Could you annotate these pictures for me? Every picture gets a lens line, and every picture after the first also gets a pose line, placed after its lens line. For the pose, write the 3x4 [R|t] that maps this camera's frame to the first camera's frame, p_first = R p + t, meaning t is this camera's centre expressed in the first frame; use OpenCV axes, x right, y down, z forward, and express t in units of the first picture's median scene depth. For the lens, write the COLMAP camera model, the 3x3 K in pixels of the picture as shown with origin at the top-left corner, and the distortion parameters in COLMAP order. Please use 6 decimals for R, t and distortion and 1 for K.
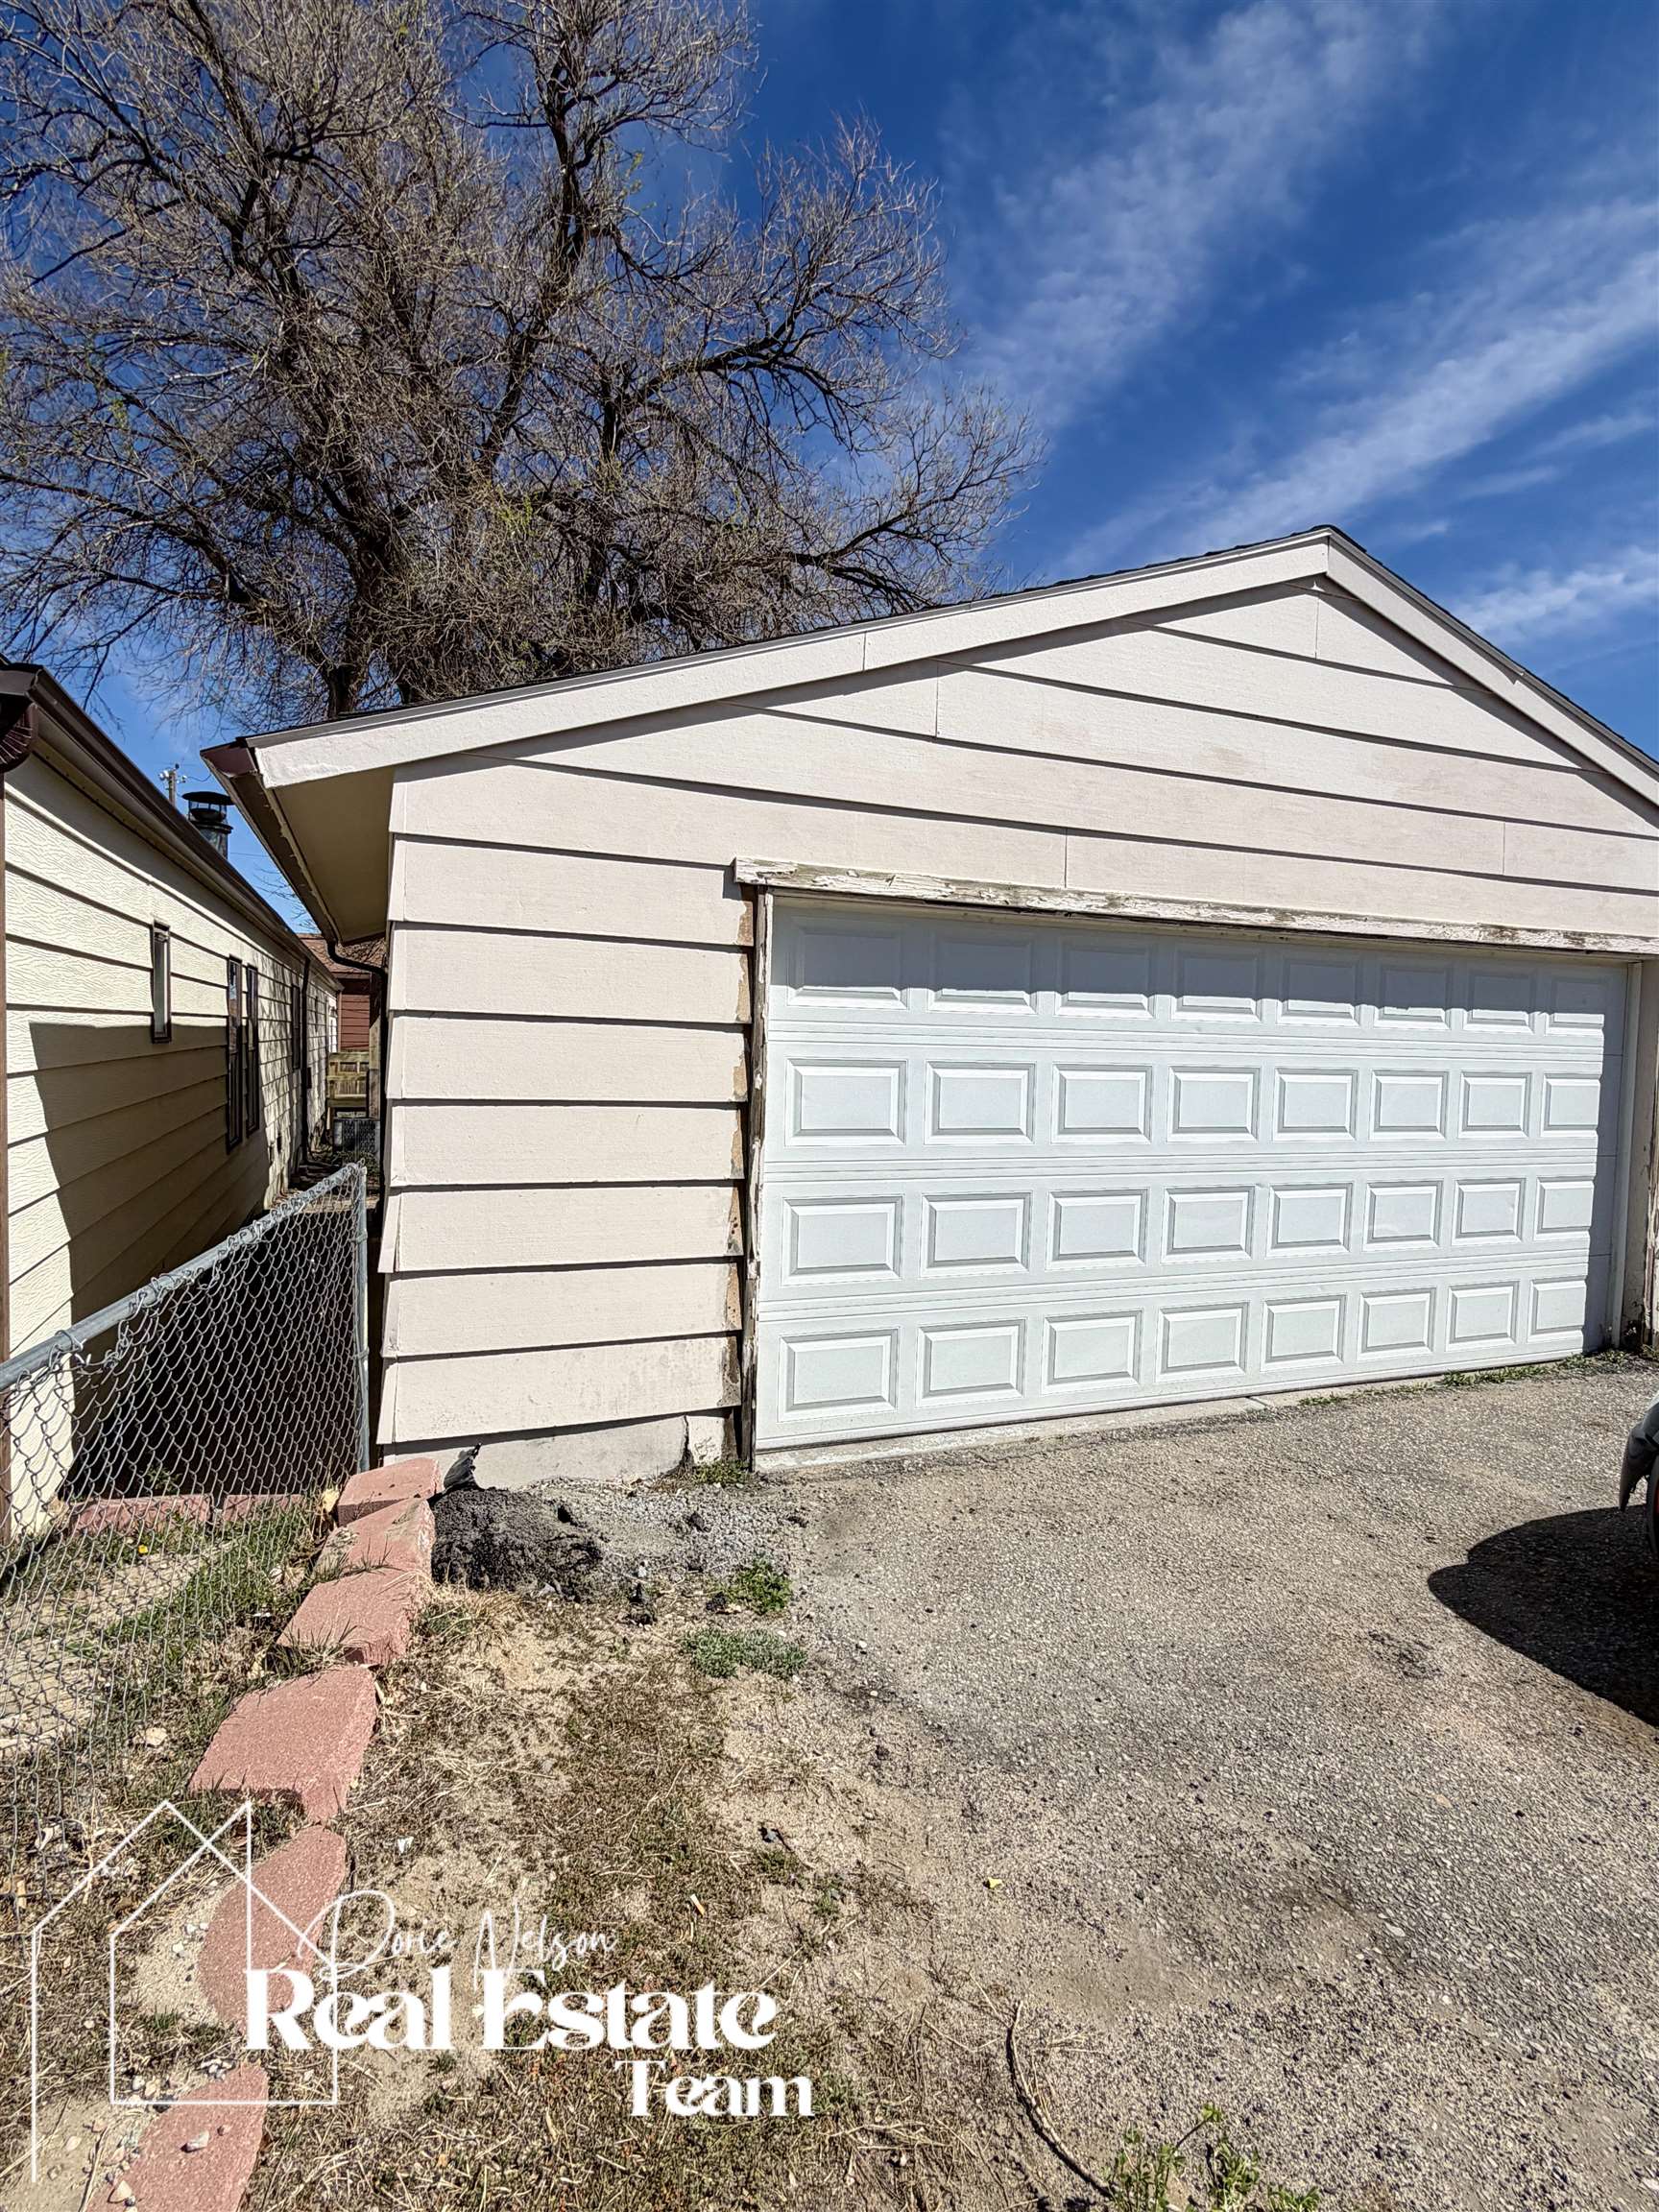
lens RADIAL K [[1101.2, 0, 830.3], [0, 1101.2, 1105.4], [0, 0, 1]] dist [-0.001768, -0.000177]
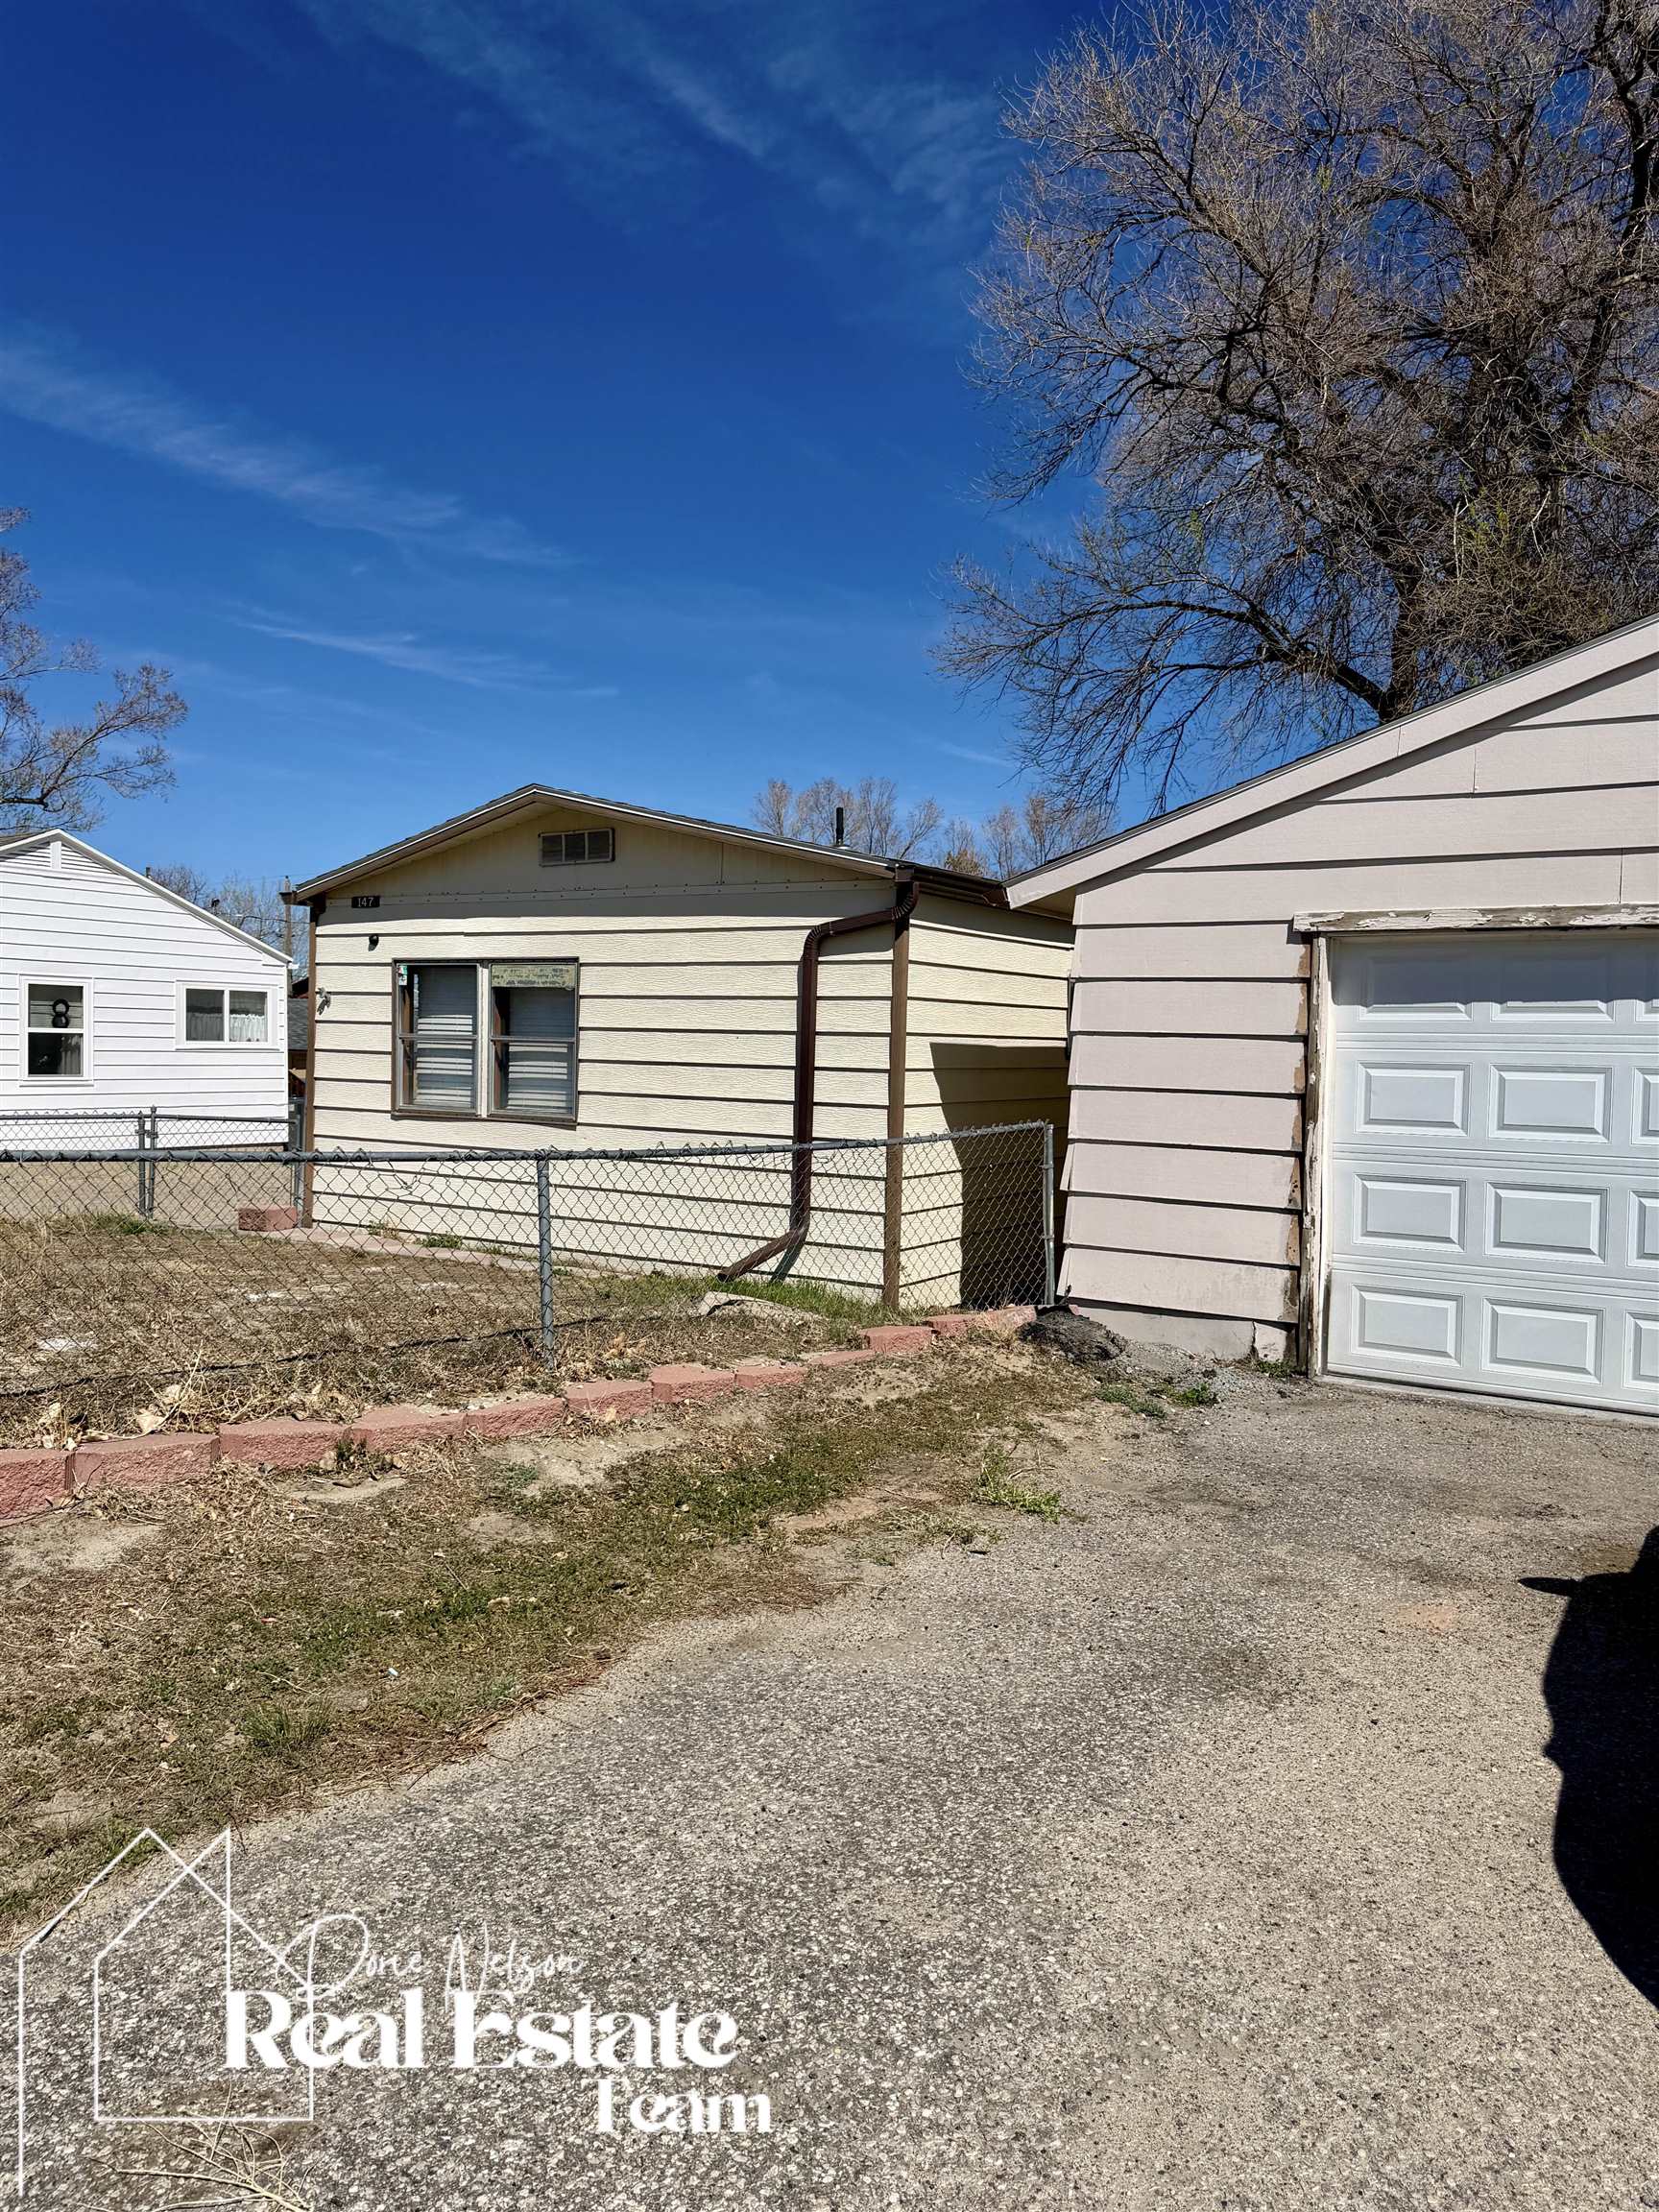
lens RADIAL K [[1569.3, 0, 831.4], [0, 1569.3, 1105.8], [0, 0, 1]] dist [0.048966, -0.060747]
pose [[0.581565, 0.014451, -0.813371, 1.143764], [-0.051656, 0.998481, -0.019194, 0.077878], [0.811858, 0.053177, 0.581428, -0.575229]]
